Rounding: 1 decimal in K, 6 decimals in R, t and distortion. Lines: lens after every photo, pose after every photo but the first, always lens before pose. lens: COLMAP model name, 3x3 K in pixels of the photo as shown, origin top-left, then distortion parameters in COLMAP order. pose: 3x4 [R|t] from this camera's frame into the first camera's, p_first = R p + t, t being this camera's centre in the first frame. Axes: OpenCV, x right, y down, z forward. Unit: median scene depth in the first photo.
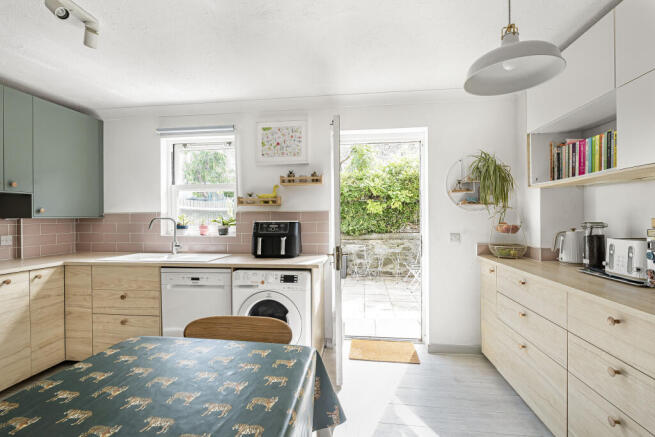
lens RADIAL K [[299.9, 0, 326.2], [0, 299.9, 216.6], [0, 0, 1]] dist [-0.002642, -0.000234]
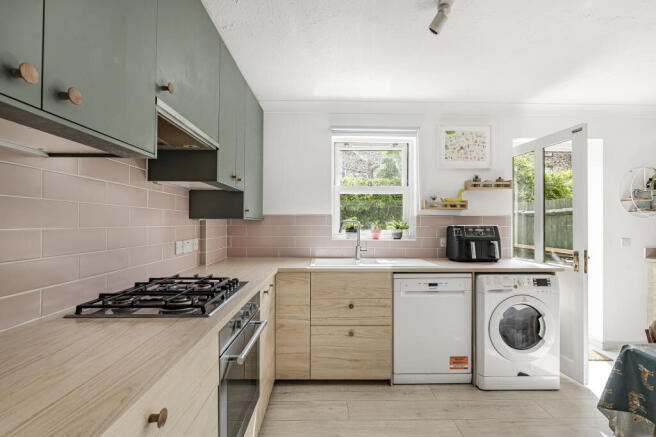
lens RADIAL K [[295.1, 0, 327.1], [0, 295.1, 221.2], [0, 0, 1]] dist [-0.002326, -0.000054]
pose [[0.989078, 0.012197, 0.146886, -0.812978], [-0.011412, 0.999916, -0.006188, 0.013600], [-0.146949, 0.004444, 0.989134, 0.104923]]
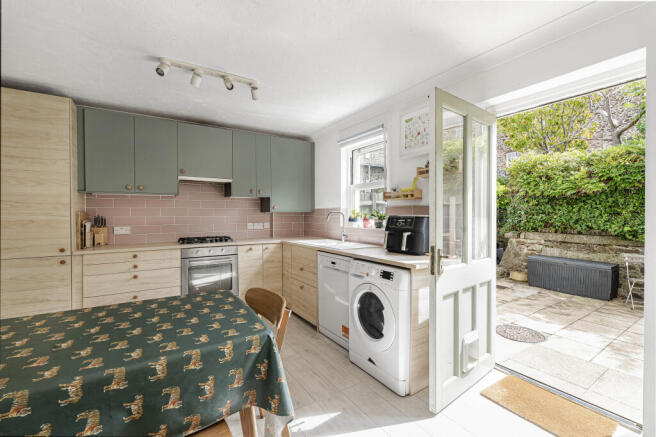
lens RADIAL K [[287.0, 0, 327.0], [0, 287.0, 216.6], [0, 0, 1]] dist [-0.001483, -0.000223]
pose [[0.645779, 0.012565, -0.763421, 0.374107], [-0.000592, 0.999873, 0.015955, 0.003941], [0.763524, -0.009851, 0.645704, 0.215505]]
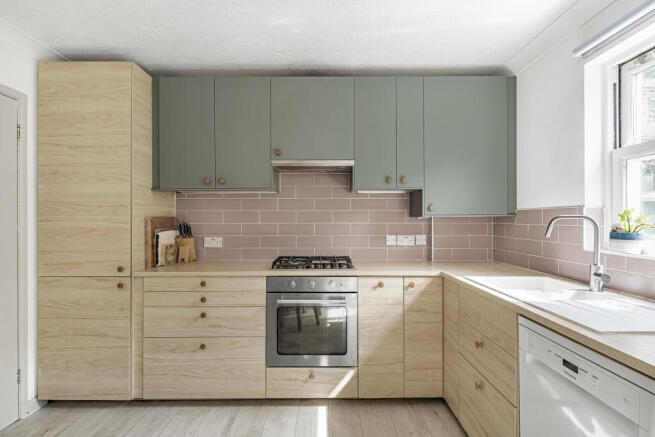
lens RADIAL K [[345.6, 0, 327.5], [0, 345.6, 218.5], [0, 0, 1]] dist [-0.002869, -0.000583]
pose [[0.140399, 0.004218, -0.990086, -0.019576], [0.002647, 0.999986, 0.004635, 0.005220], [0.990091, -0.003272, 0.140386, 0.544514]]
